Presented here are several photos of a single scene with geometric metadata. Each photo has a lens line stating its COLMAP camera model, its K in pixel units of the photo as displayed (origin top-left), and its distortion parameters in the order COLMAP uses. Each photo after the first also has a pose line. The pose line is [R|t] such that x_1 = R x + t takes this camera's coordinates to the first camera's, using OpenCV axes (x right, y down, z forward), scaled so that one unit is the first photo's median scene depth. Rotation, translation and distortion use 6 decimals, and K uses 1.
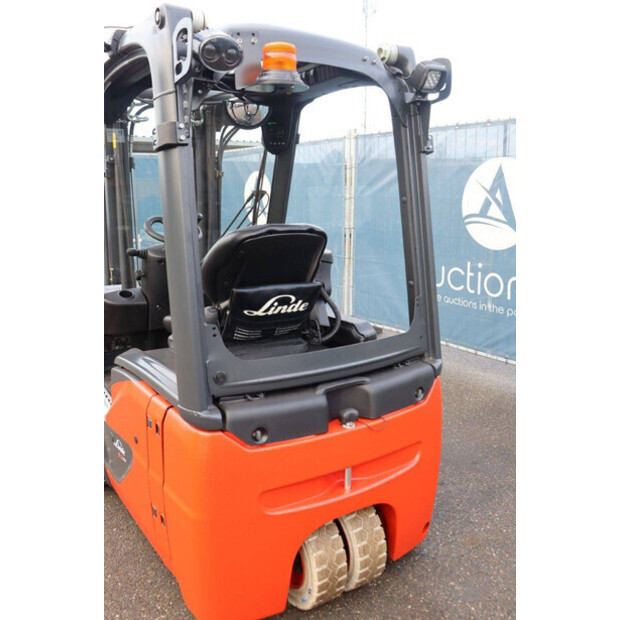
lens RADIAL K [[602.3, 0, 306.4], [0, 602.3, 306.8], [0, 0, 1]] dist [-0.090603, 0.000000]
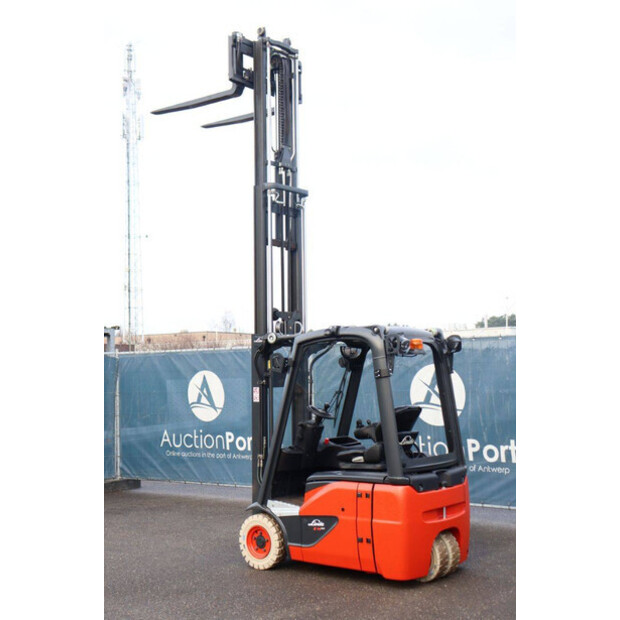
lens RADIAL K [[906.5, 0, 298.5], [0, 906.5, 301.6], [0, 0, 1]] dist [0.106418, 0.000000]
pose [[0.953406, 0.009195, 0.301549, -1.436041], [0.072995, 0.962806, -0.260148, 0.348043], [-0.292725, 0.270038, 0.917274, -2.150556]]
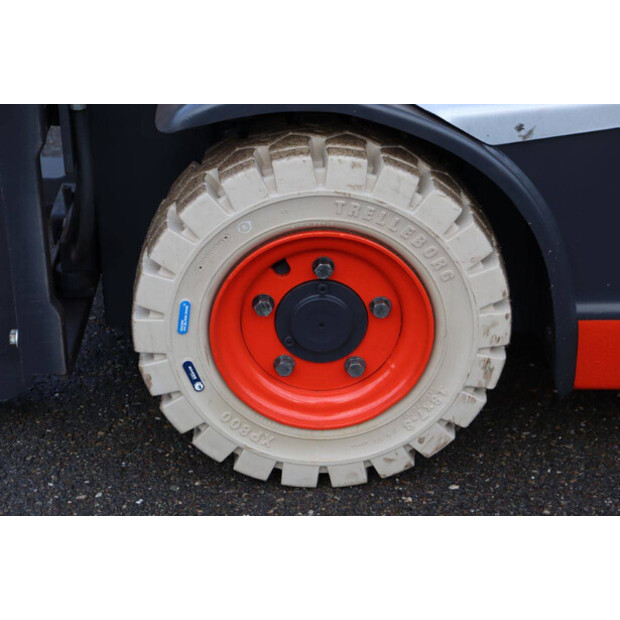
lens RADIAL K [[1400.0, 0, 308.9], [0, 1400.0, 309.7], [0, 0, 1]] dist [0.373635, 0.000000]
pose [[0.530500, -0.383449, 0.756001, -1.092577], [0.164269, 0.921438, 0.352089, 0.033319], [-0.831616, -0.062596, 0.551812, 0.948759]]
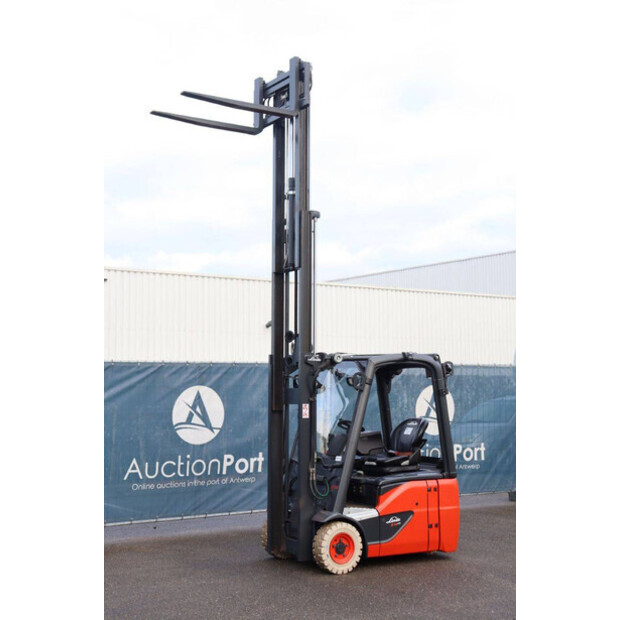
lens RADIAL K [[965.0, 0, 318.7], [0, 965.0, 264.8], [0, 0, 1]] dist [0.111667, 0.000000]
pose [[0.027147, 0.134251, 0.990575, -4.677181], [0.196435, 0.970903, -0.136968, -0.292823], [-0.980141, 0.198302, -0.000015, 1.224662]]
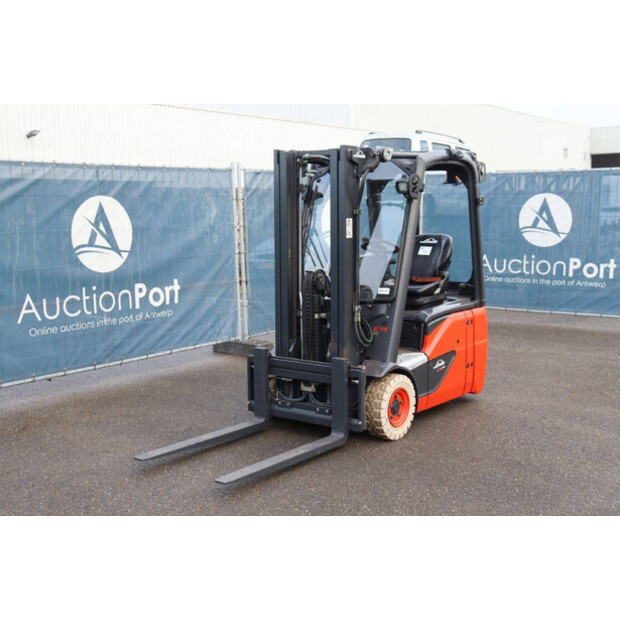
lens RADIAL K [[829.0, 0, 296.6], [0, 829.0, 297.6], [0, 0, 1]] dist [0.045923, 0.000000]
pose [[-0.309403, -0.098047, 0.945863, -2.833765], [0.194486, 0.967120, 0.163869, -0.503240], [-0.930830, 0.234659, -0.280161, 2.306656]]
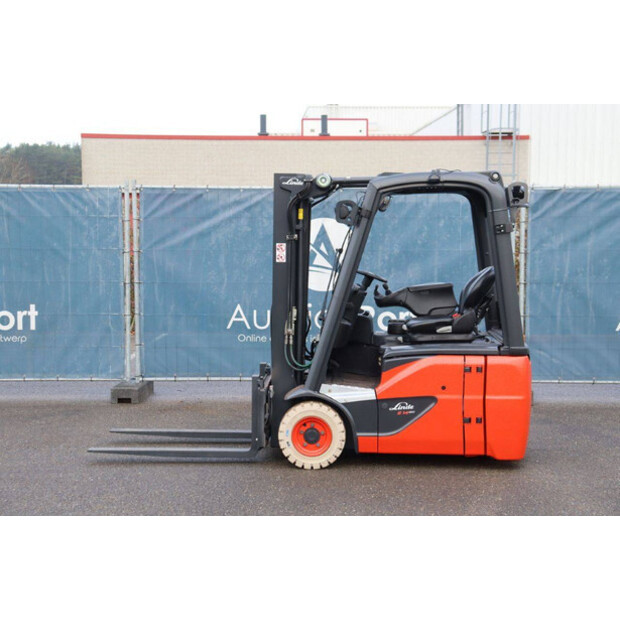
lens RADIAL K [[1136.6, 0, 311.3], [0, 1136.6, 296.4], [0, 0, 1]] dist [0.179487, 0.000000]
pose [[0.582637, -0.044262, 0.811526, -3.331409], [0.149442, 0.987325, -0.053441, 0.077274], [-0.798875, 0.152413, 0.581867, -0.732524]]
